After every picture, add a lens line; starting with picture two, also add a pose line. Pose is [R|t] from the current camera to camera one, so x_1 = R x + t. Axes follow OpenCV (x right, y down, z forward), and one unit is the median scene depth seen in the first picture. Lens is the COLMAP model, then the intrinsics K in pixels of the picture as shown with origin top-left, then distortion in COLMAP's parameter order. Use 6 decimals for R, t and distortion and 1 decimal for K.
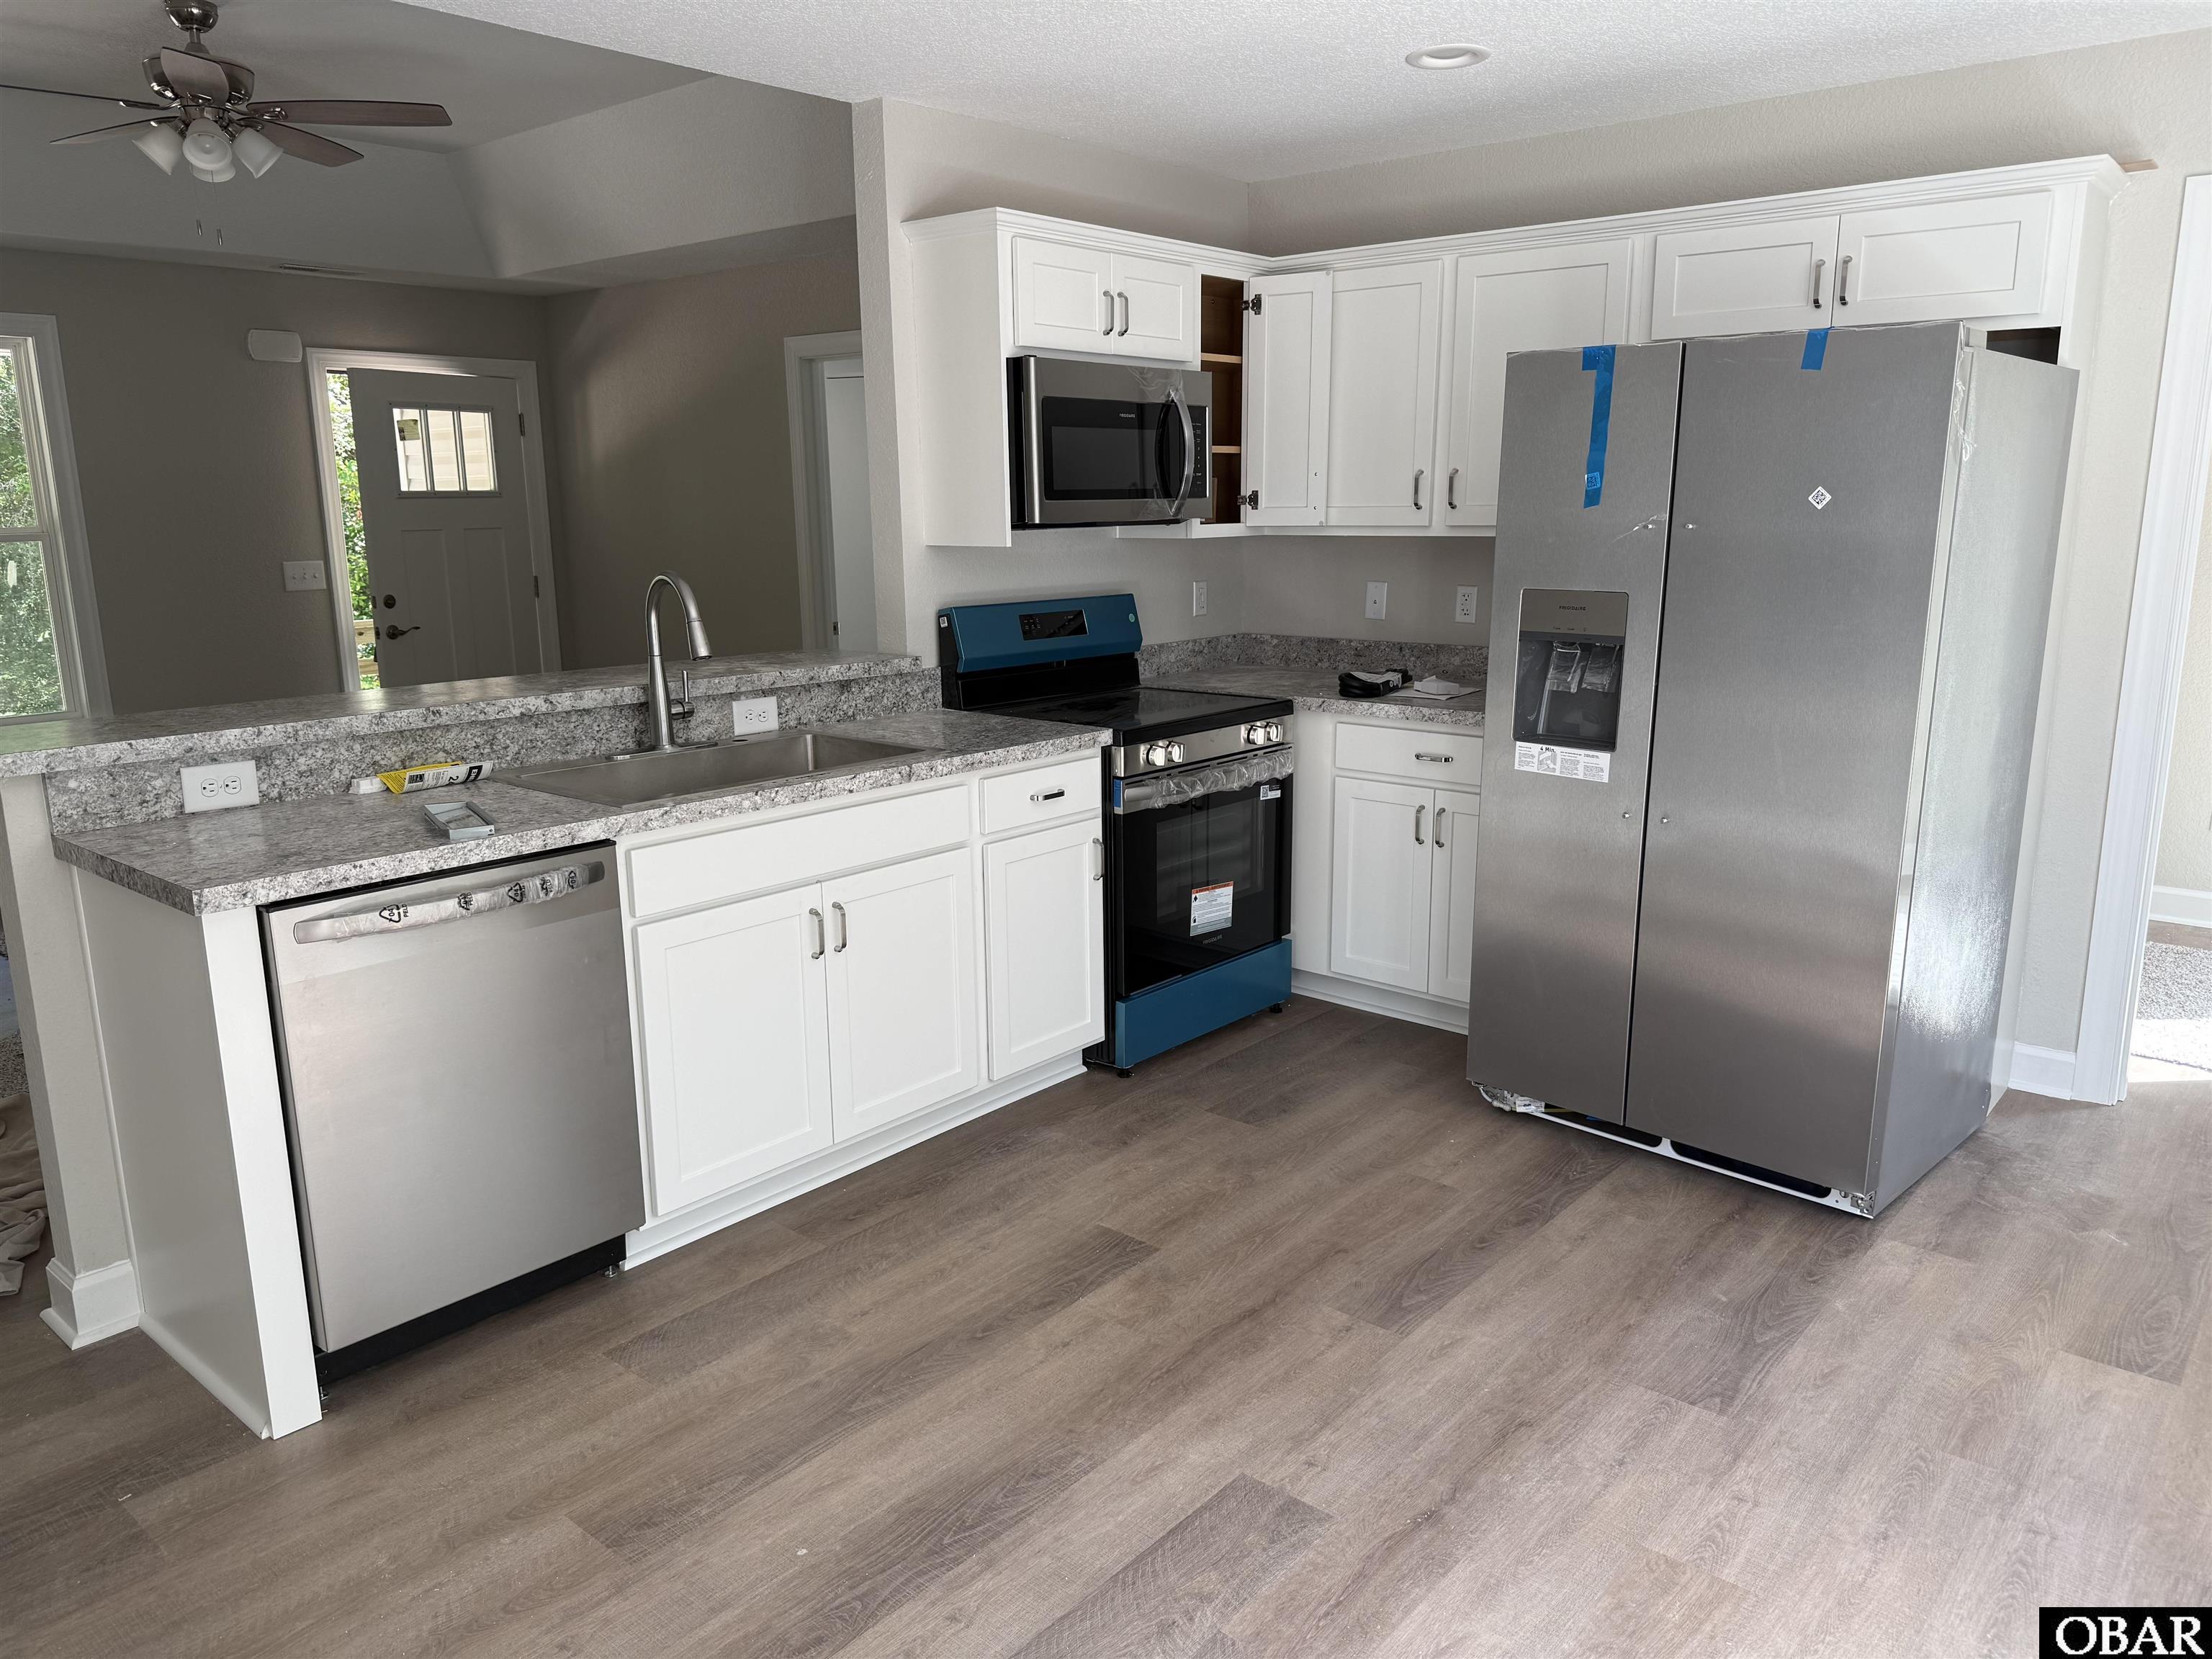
lens RADIAL K [[1559.6, 0, 1103.2], [0, 1559.6, 856.0], [0, 0, 1]] dist [0.057259, -0.063677]
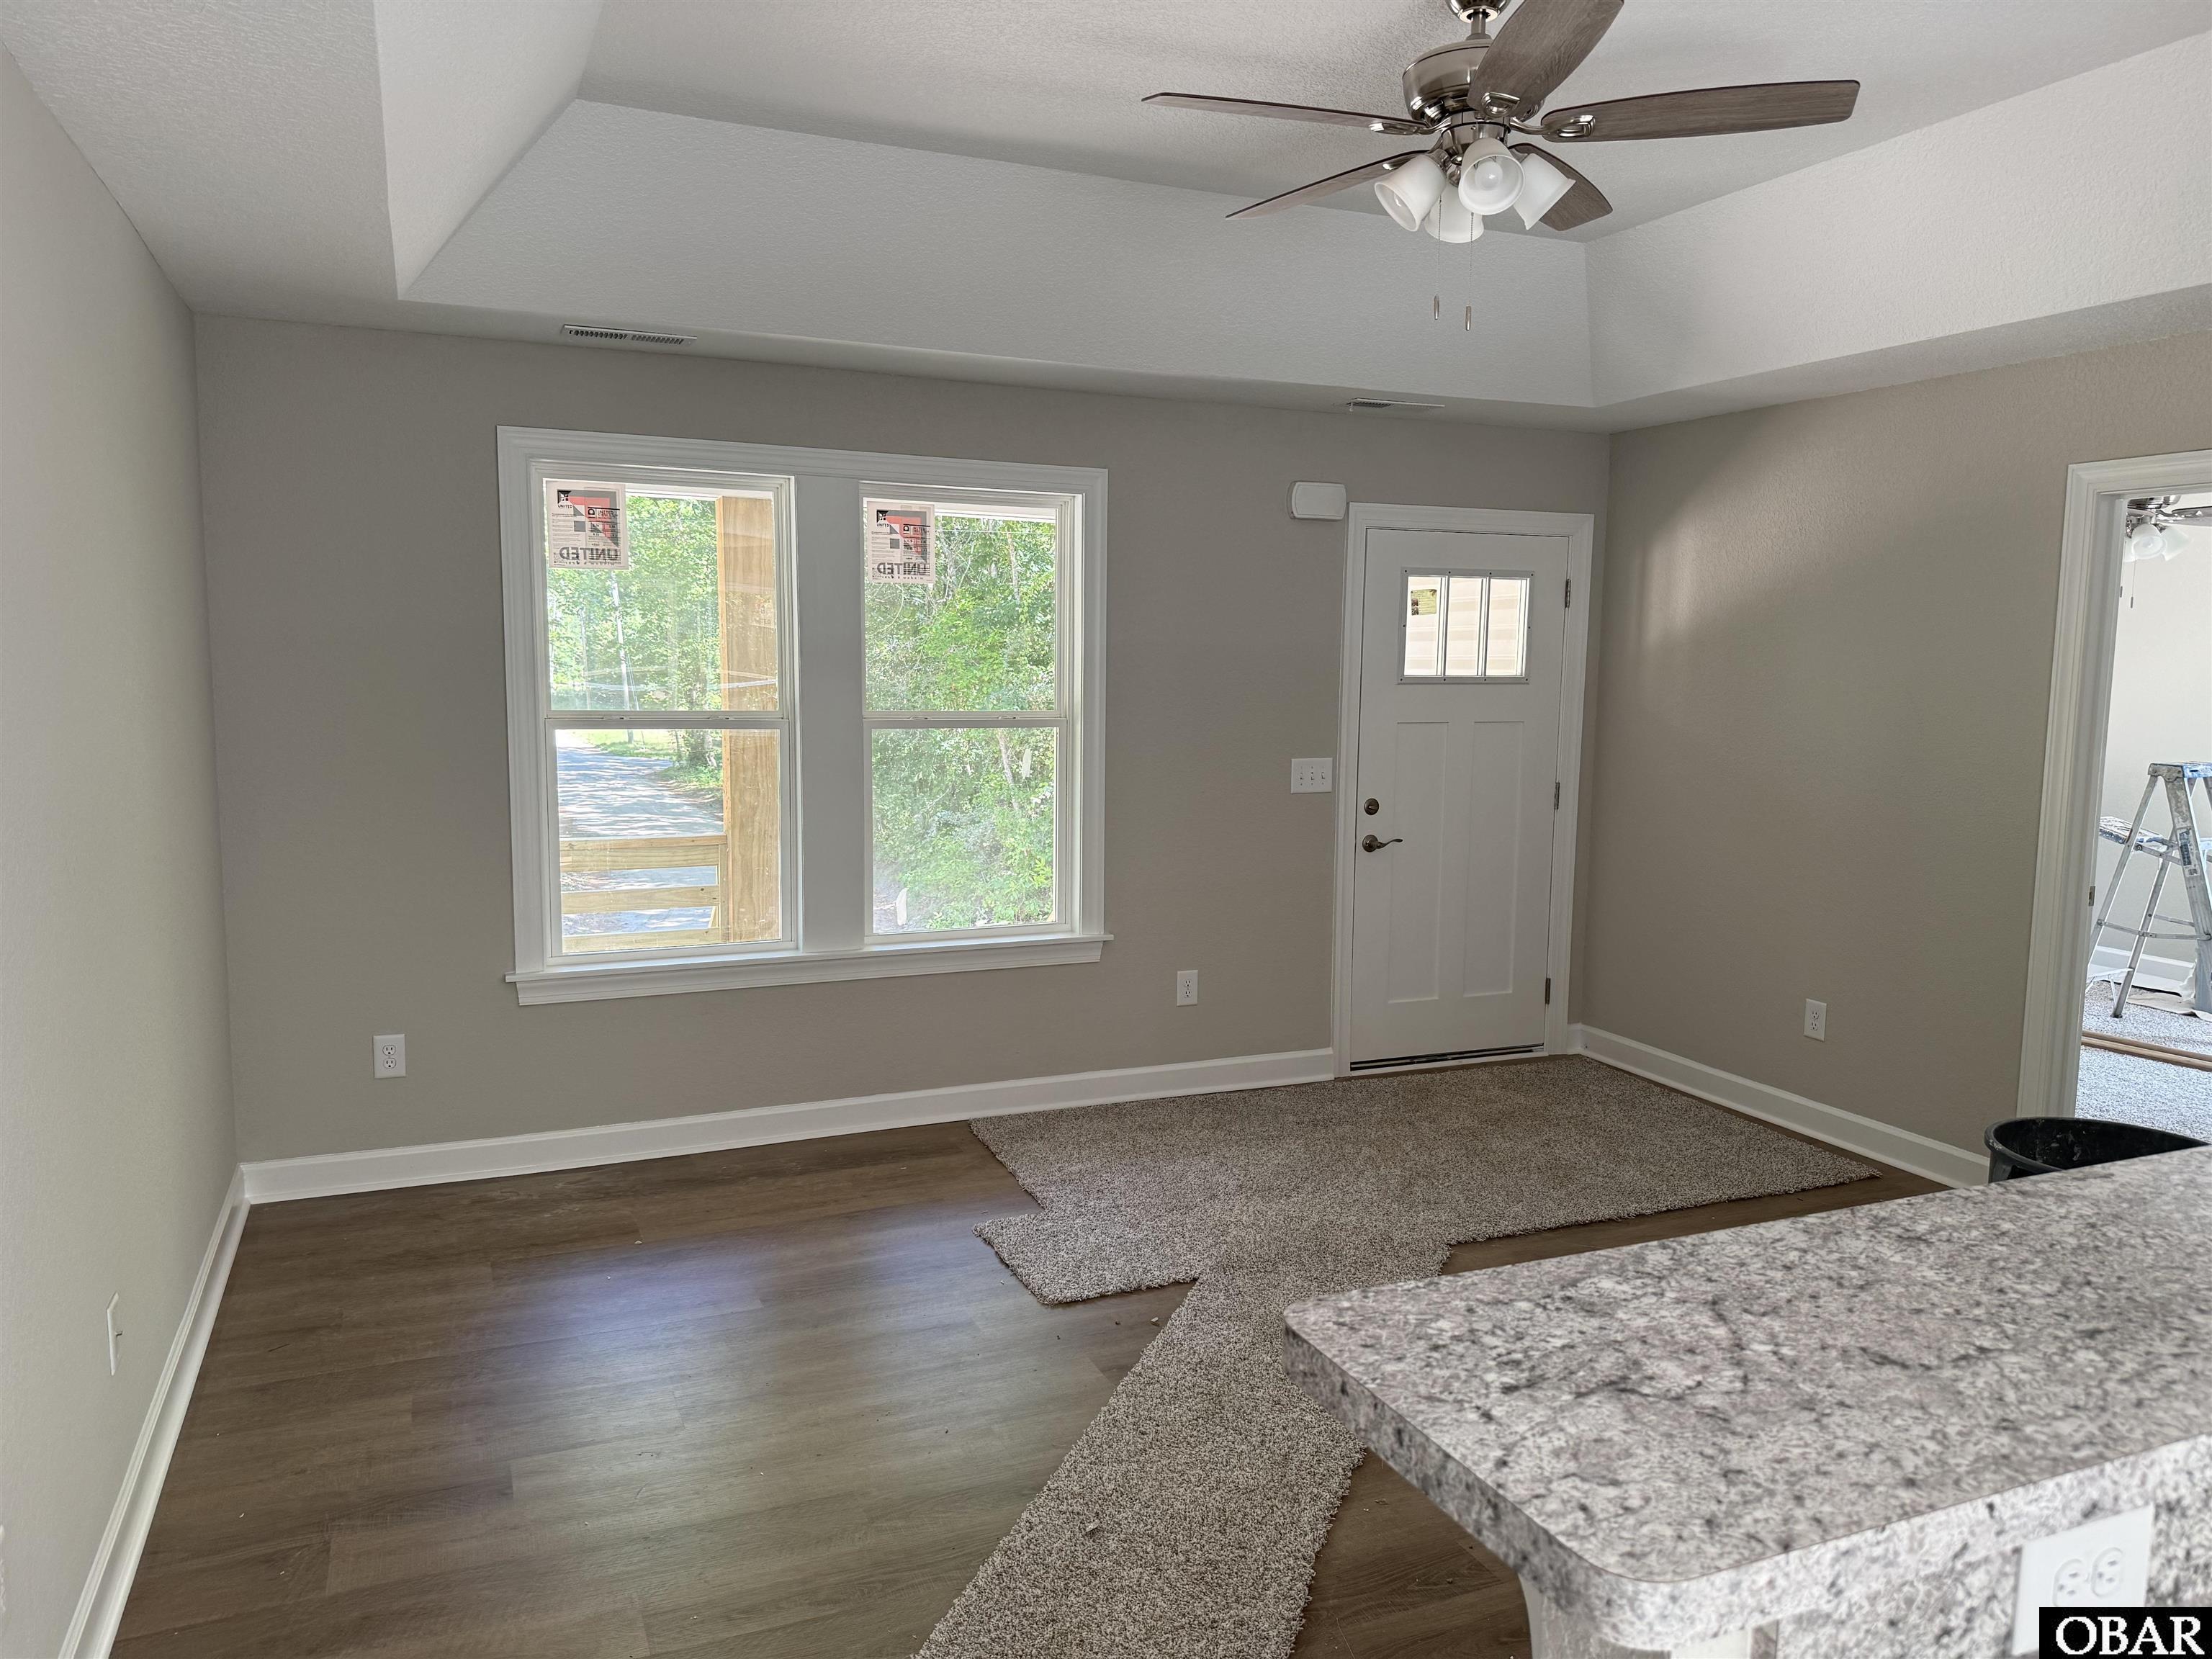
lens RADIAL K [[1559.6, 0, 1103.2], [0, 1559.6, 856.0], [0, 0, 1]] dist [0.057259, -0.063677]
pose [[0.903908, 0.070279, -0.421915, -0.240772], [-0.112670, 0.990694, -0.076363, -0.059889], [0.412622, 0.116562, 0.903414, 0.217770]]
